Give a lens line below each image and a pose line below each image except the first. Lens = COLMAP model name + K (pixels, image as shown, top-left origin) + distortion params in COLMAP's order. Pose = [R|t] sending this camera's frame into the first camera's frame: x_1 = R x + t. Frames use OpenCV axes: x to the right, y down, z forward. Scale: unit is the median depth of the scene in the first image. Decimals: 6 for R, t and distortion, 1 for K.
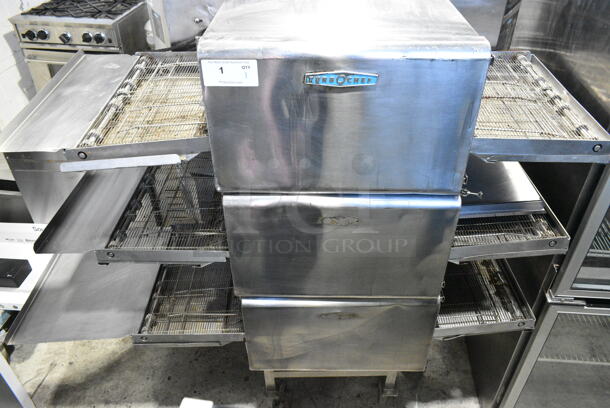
lens RADIAL K [[479.9, 0, 303.7], [0, 479.9, 202.6], [0, 0, 1]] dist [-0.001512, 0.004090]
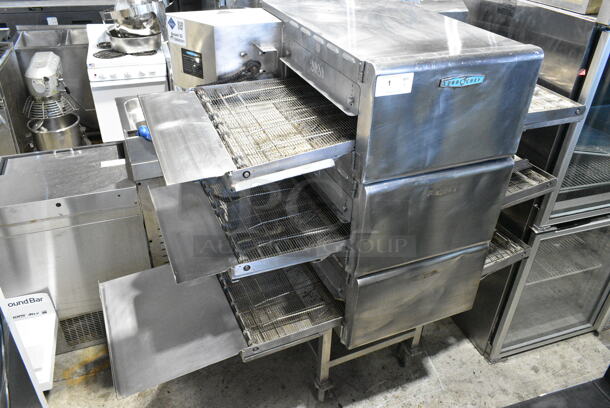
lens RADIAL K [[479.9, 0, 335.0], [0, 479.9, 201.8], [0, 0, 1]] dist [-0.001512, 0.004090]
pose [[0.911280, -0.192513, 0.364017, -0.499247], [0.212592, 0.977018, -0.015500, 0.018056], [-0.352667, 0.091512, 0.931263, -0.083060]]
